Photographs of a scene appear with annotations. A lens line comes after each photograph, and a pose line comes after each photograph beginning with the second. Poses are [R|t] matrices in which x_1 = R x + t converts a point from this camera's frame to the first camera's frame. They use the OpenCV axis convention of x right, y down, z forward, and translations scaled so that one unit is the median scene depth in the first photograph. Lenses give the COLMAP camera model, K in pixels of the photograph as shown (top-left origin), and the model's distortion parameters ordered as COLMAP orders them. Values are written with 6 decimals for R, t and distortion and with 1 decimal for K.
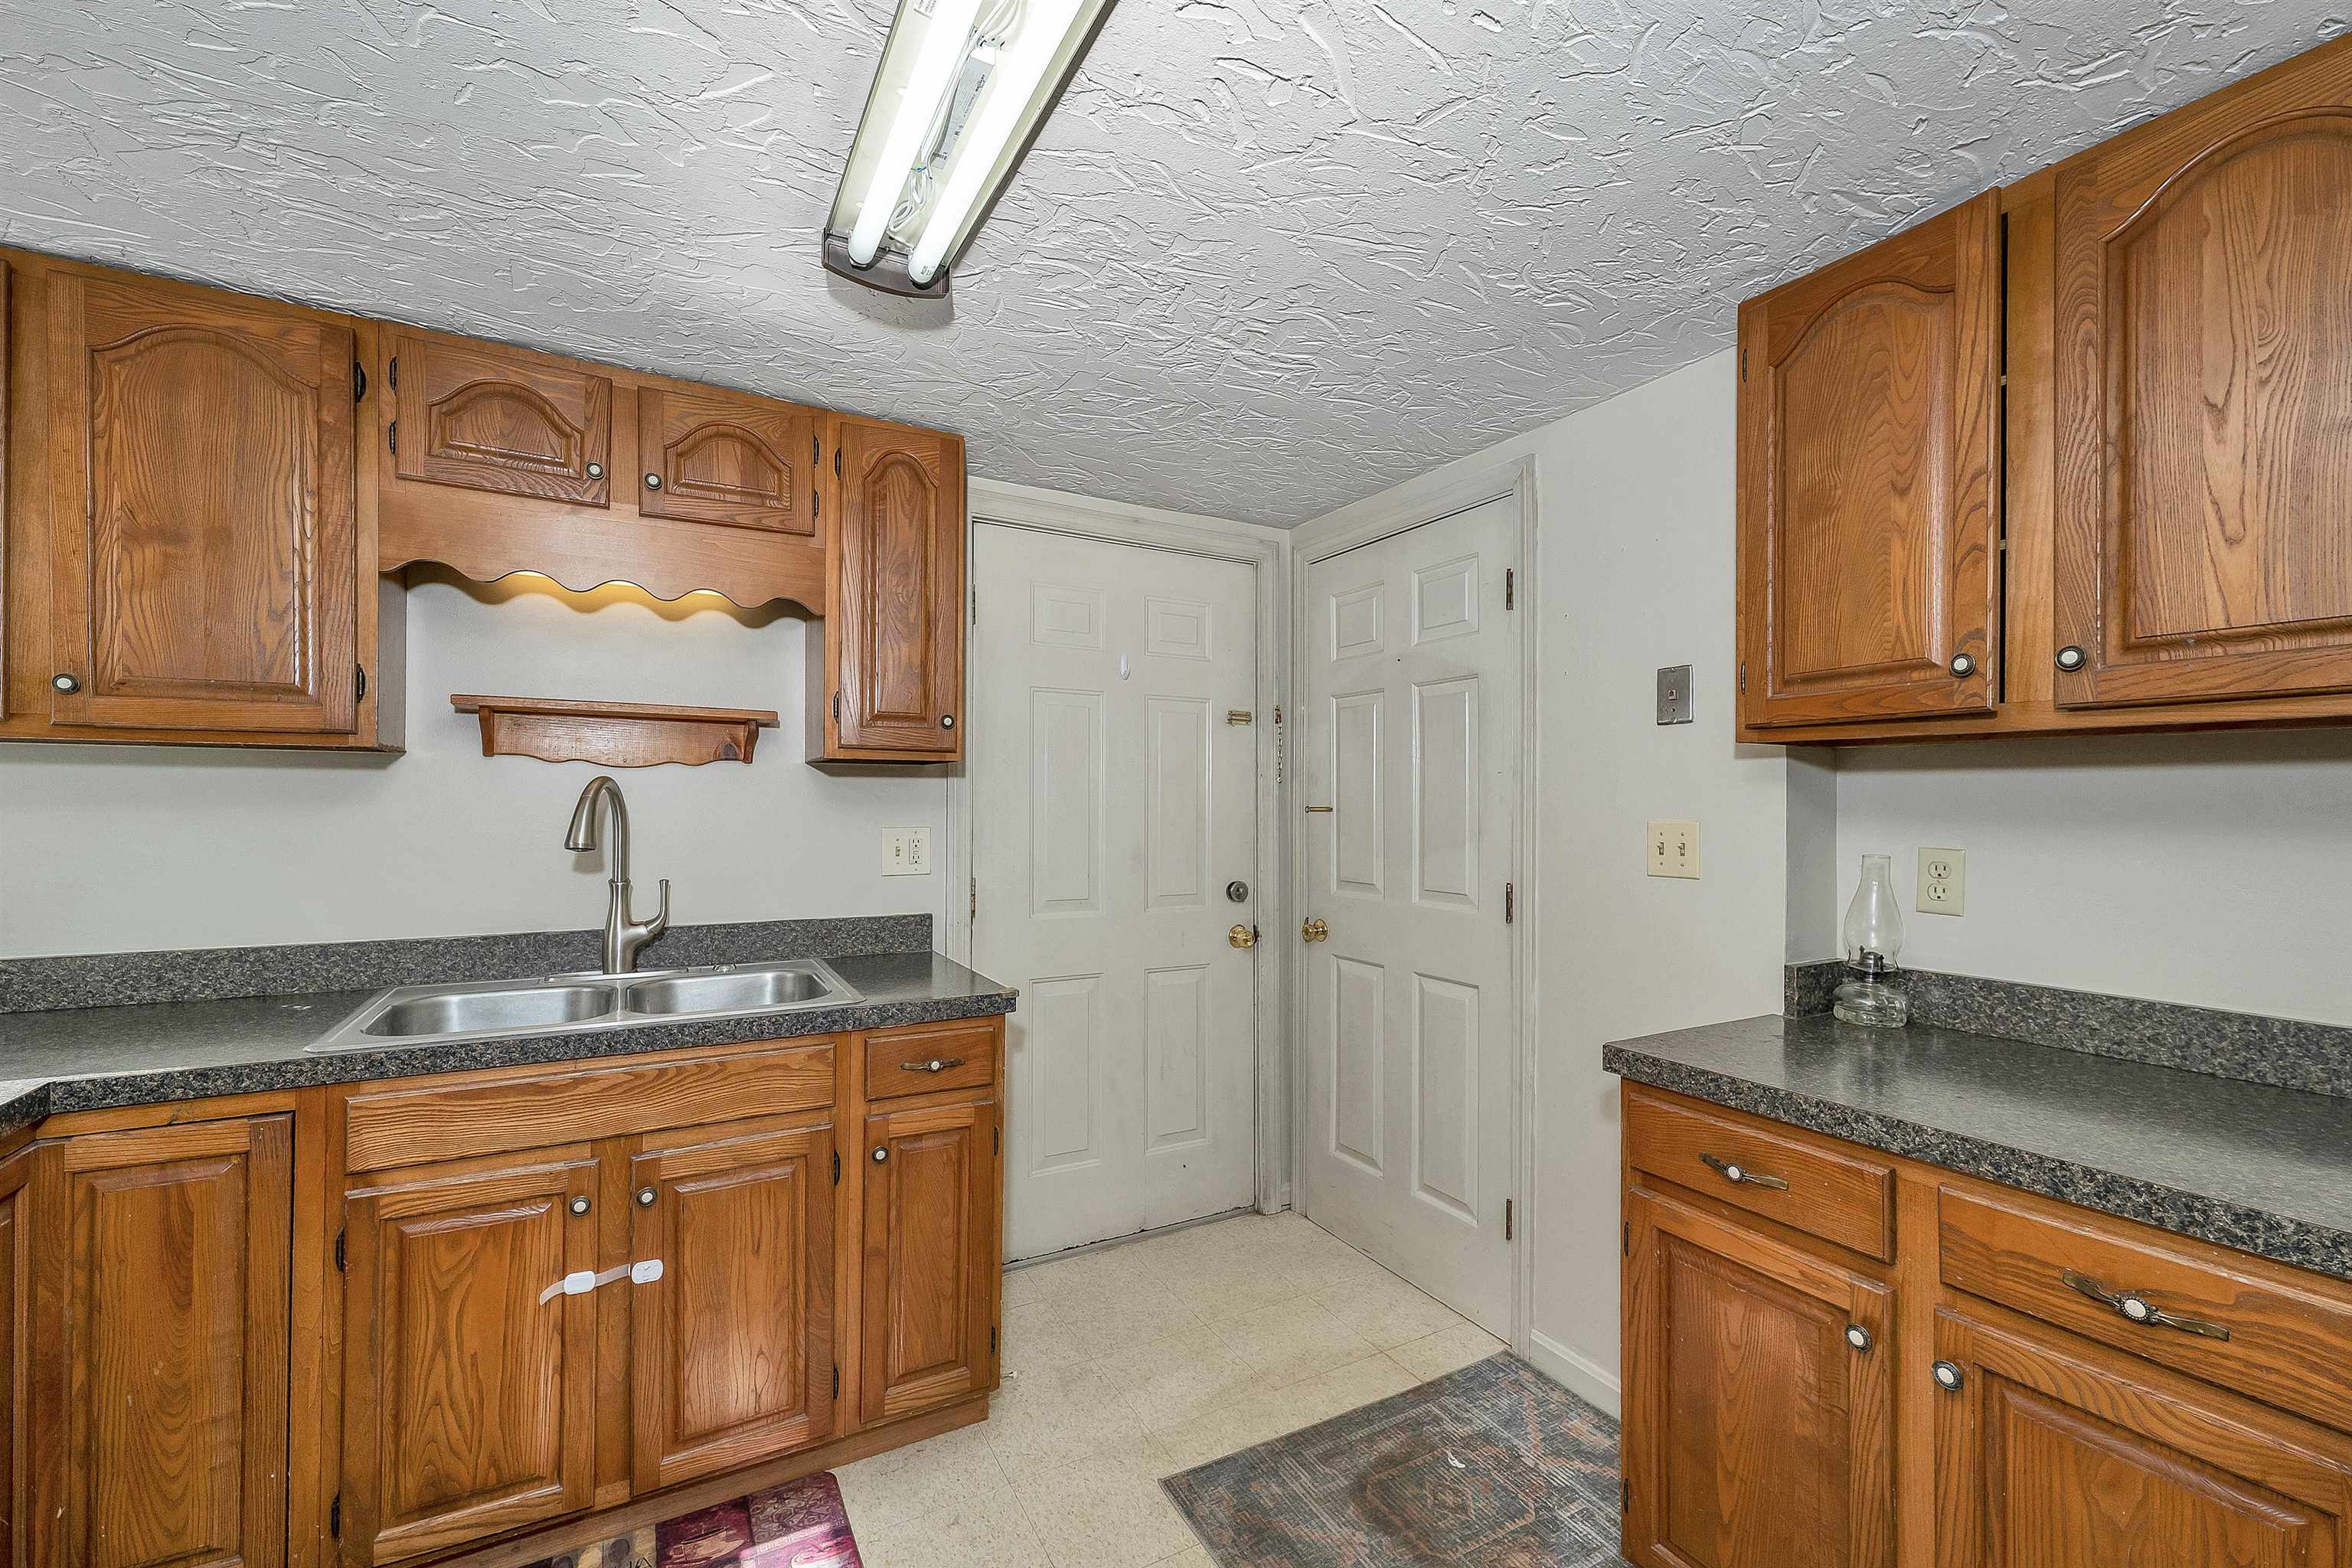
lens RADIAL K [[982.8, 0, 1183.4], [0, 982.8, 798.9], [0, 0, 1]] dist [0.004022, -0.000348]
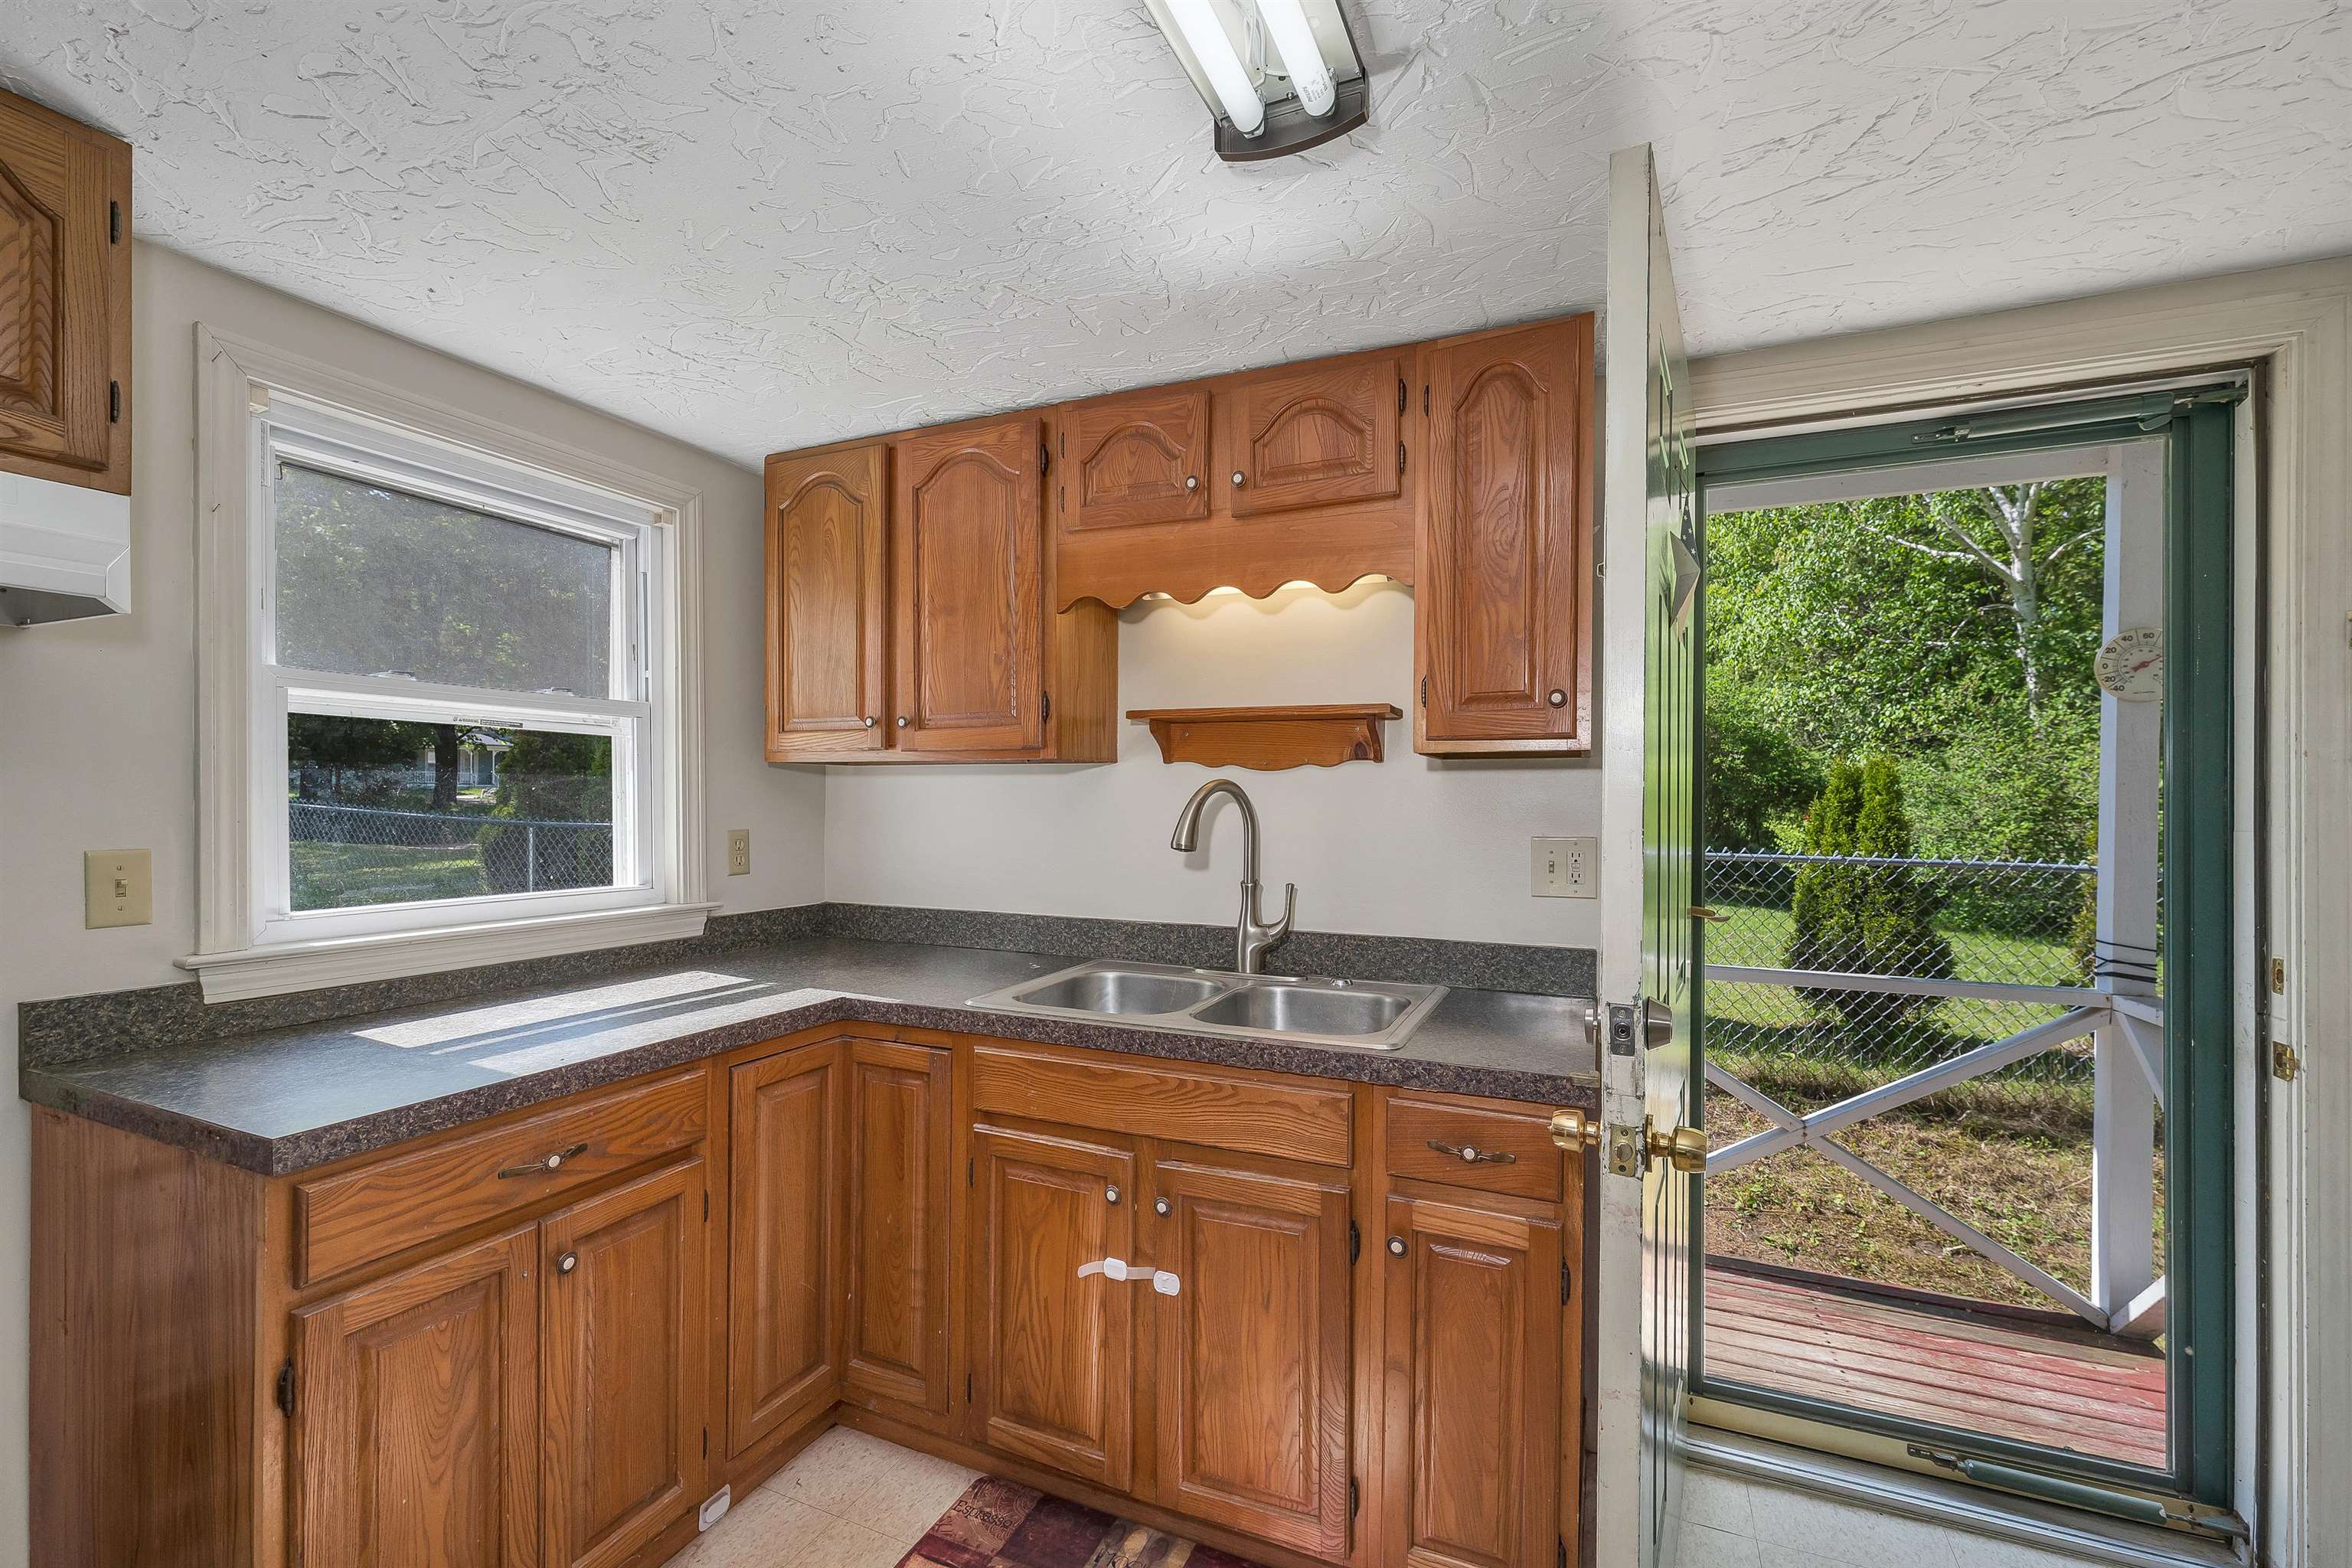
lens RADIAL K [[982.8, 0, 1185.0], [0, 982.8, 801.0], [0, 0, 1]] dist [0.004022, -0.000348]
pose [[0.602384, -0.001889, -0.798204, 0.215994], [0.001944, 0.999998, -0.000899, 0.000401], [0.798204, -0.001010, 0.602386, 0.367126]]
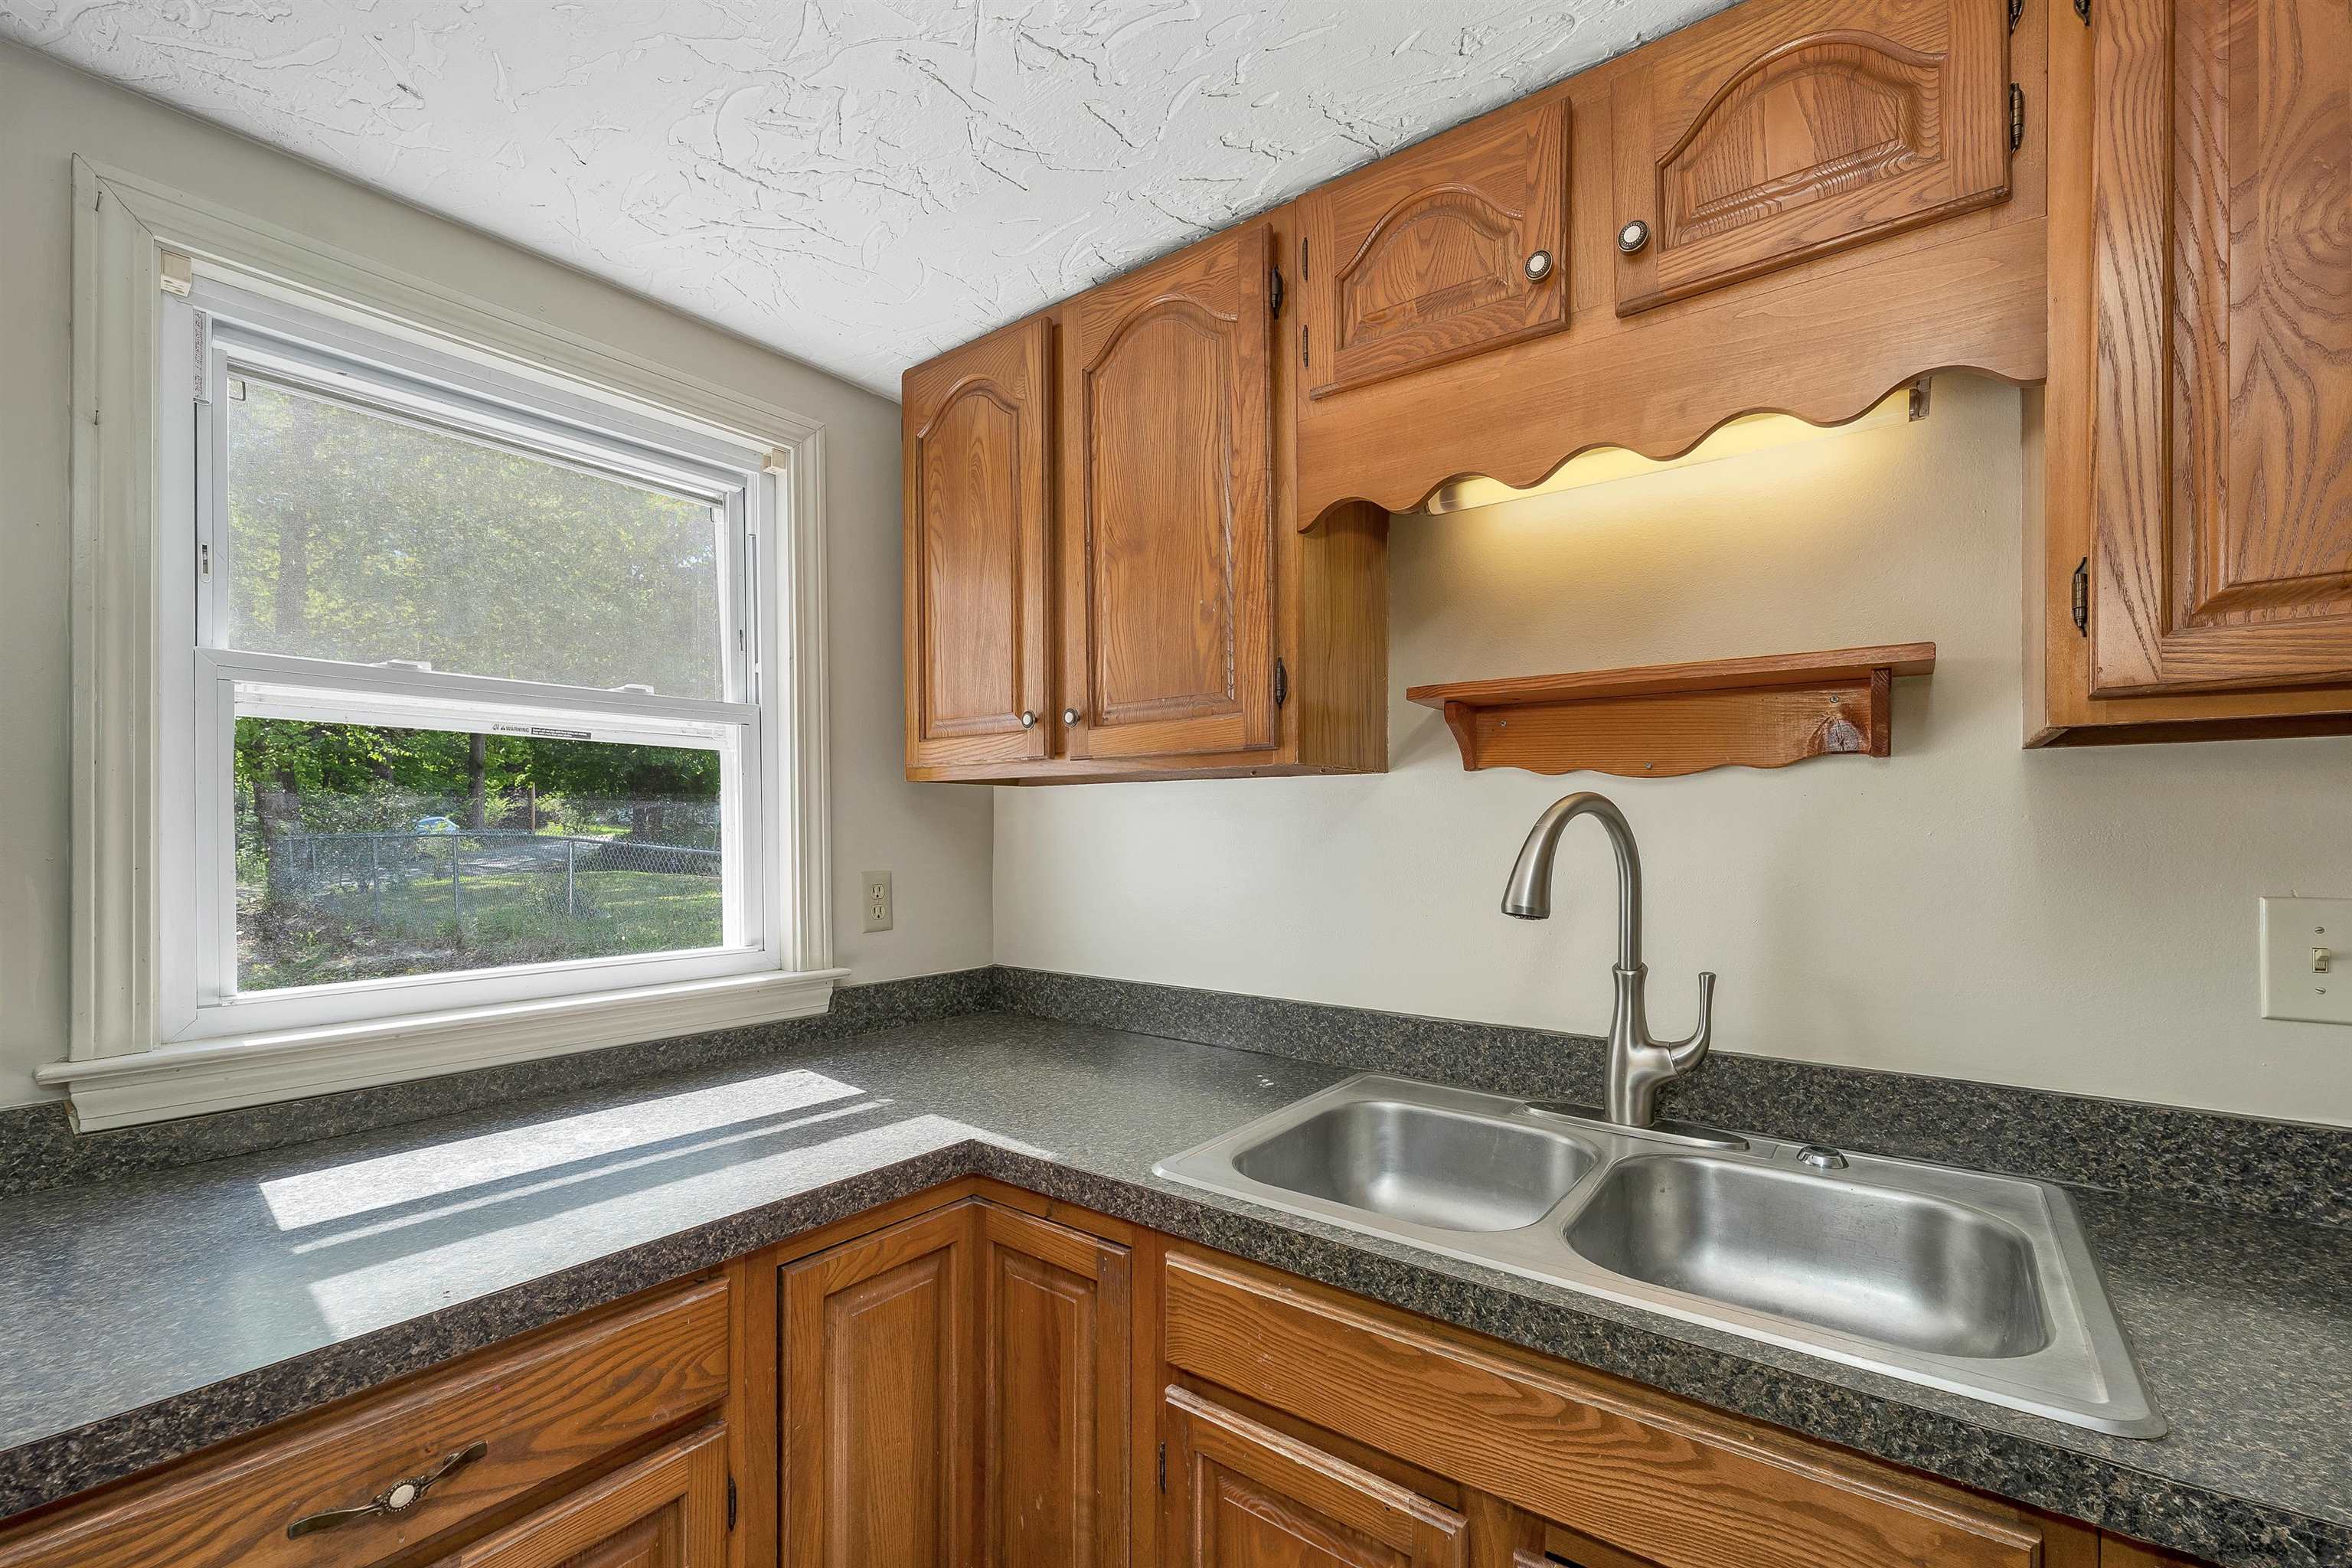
lens RADIAL K [[982.8, 0, 1182.6], [0, 982.8, 830.5], [0, 0, 1]] dist [0.004022, -0.000348]
pose [[0.404091, -0.005449, -0.914703, -0.150535], [0.008438, 0.999962, -0.002229, -0.000628], [0.914680, -0.006817, 0.404121, 0.561476]]
